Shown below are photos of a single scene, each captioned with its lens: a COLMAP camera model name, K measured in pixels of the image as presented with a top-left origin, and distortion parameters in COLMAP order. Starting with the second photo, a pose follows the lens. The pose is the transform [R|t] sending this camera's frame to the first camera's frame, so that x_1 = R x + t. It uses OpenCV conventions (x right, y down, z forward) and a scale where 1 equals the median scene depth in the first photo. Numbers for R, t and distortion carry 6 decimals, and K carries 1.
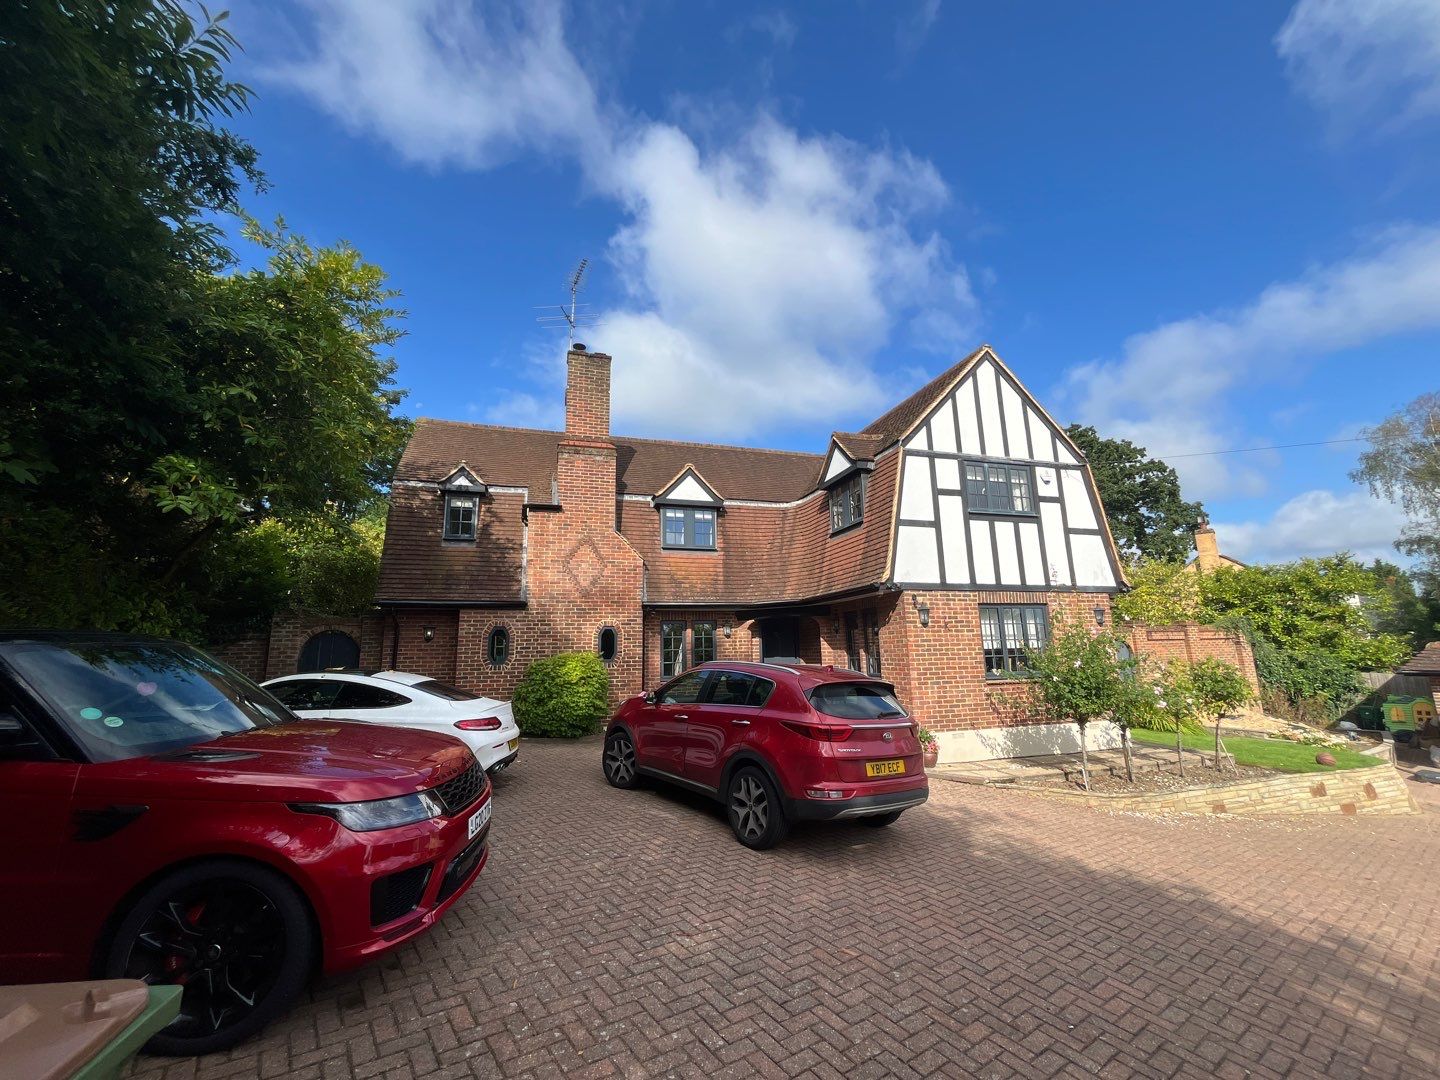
lens RADIAL K [[578.5, 0, 721.0], [0, 578.5, 533.5], [0, 0, 1]] dist [0.011986, 0.001952]
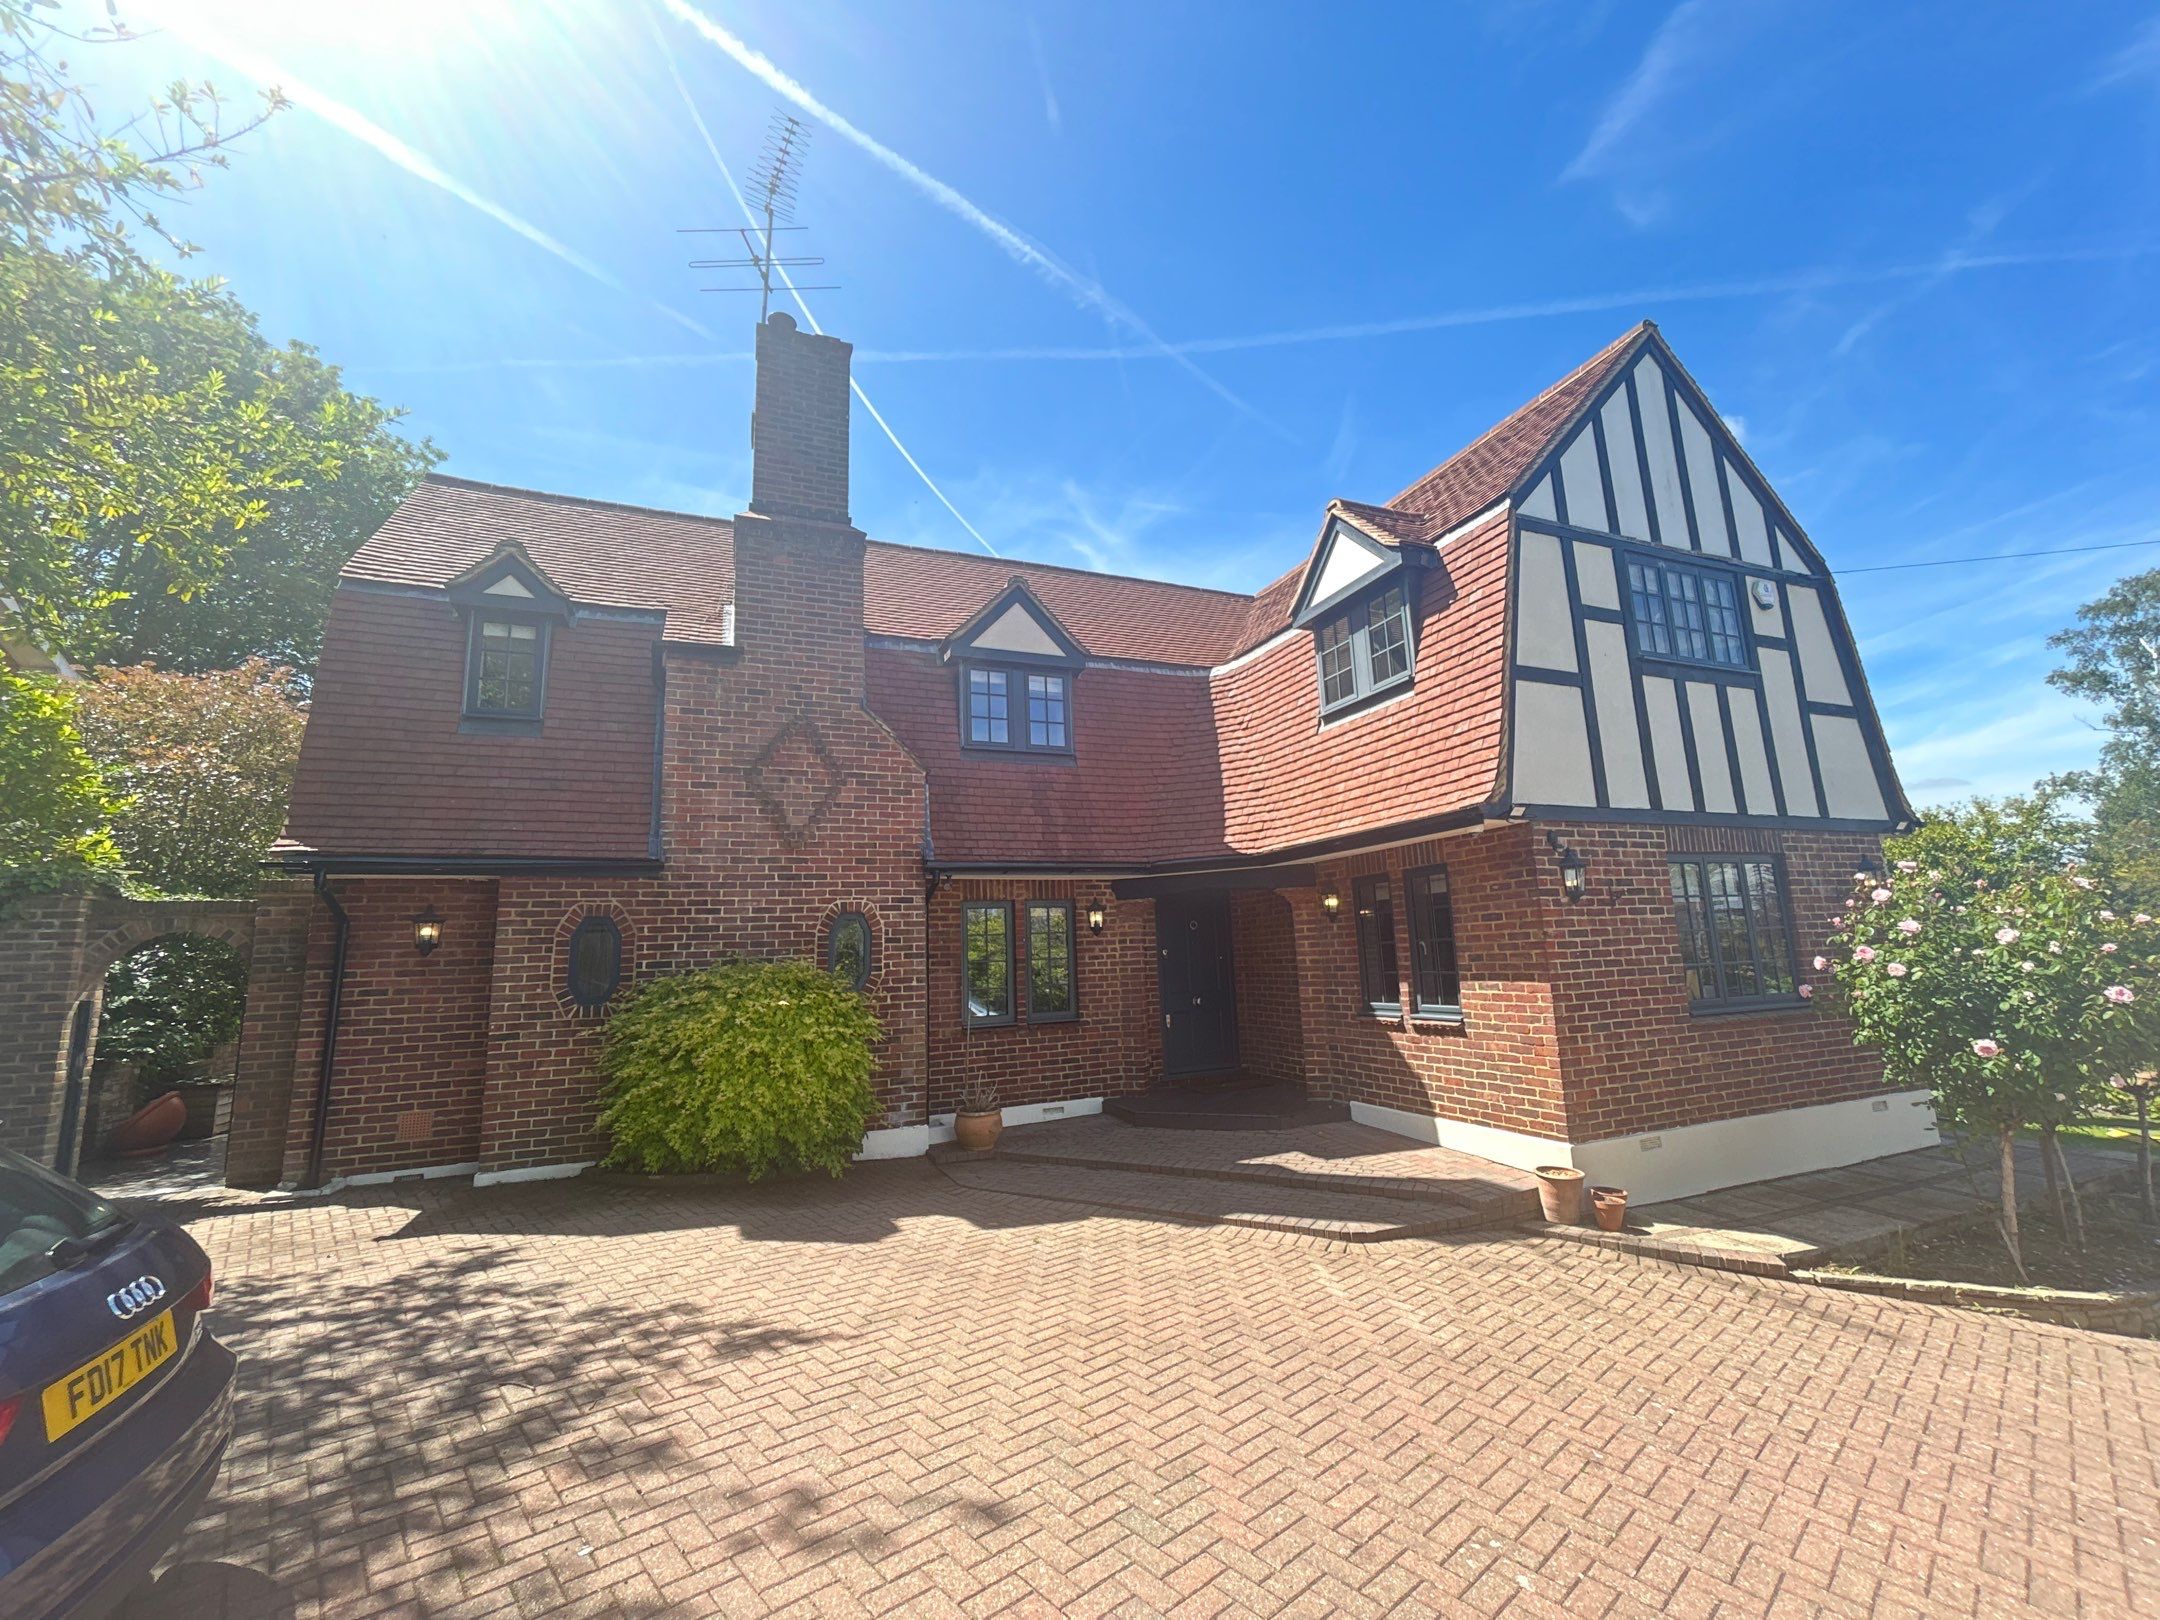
lens RADIAL K [[867.8, 0, 1080.1], [0, 867.8, 798.5], [0, 0, 1]] dist [0.011986, 0.001952]
pose [[0.995893, -0.000433, 0.090538, -0.081303], [-0.001448, 0.999784, 0.020709, 0.059009], [-0.090528, -0.020755, 0.995678, 0.322738]]
